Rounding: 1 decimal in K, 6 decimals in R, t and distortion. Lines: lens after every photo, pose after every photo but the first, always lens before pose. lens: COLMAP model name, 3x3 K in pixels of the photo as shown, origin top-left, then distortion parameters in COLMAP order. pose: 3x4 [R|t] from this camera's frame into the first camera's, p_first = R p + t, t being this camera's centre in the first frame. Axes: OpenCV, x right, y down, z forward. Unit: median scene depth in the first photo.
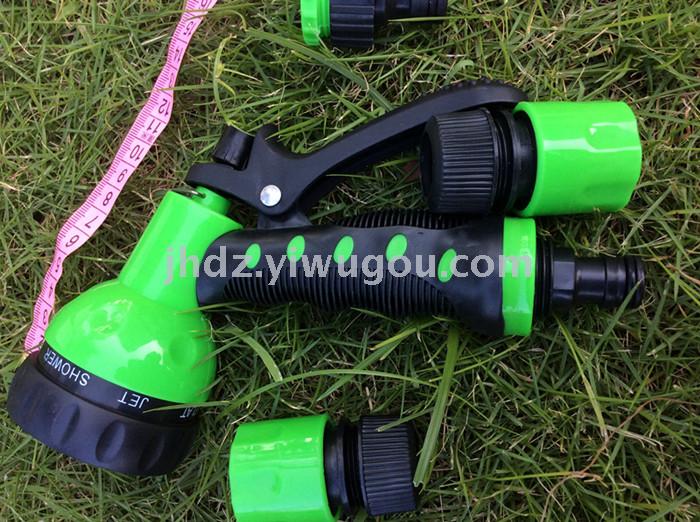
lens RADIAL K [[690.9, 0, 350.9], [0, 690.9, 257.7], [0, 0, 1]] dist [0.145454, -0.310528]
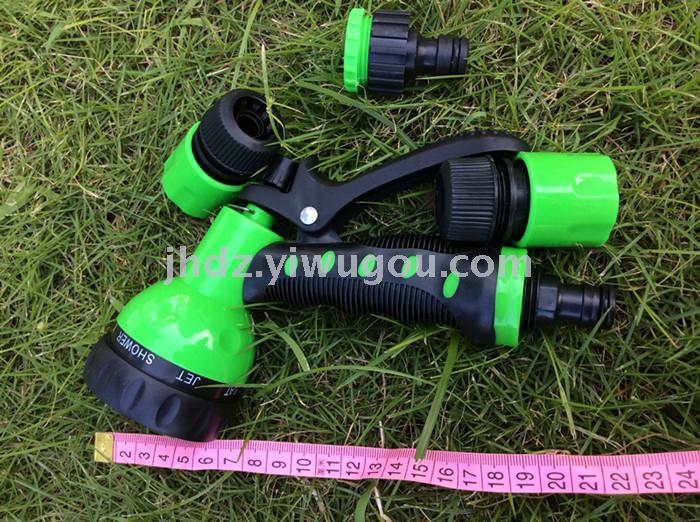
lens RADIAL K [[667.0, 0, 357.0], [0, 667.0, 253.3], [0, 0, 1]] dist [0.123800, -0.240260]
pose [[0.997558, 0.060469, -0.034939, 0.011596], [-0.060701, 0.998140, -0.005604, -0.023265], [0.034535, 0.007711, 0.999374, -0.149536]]
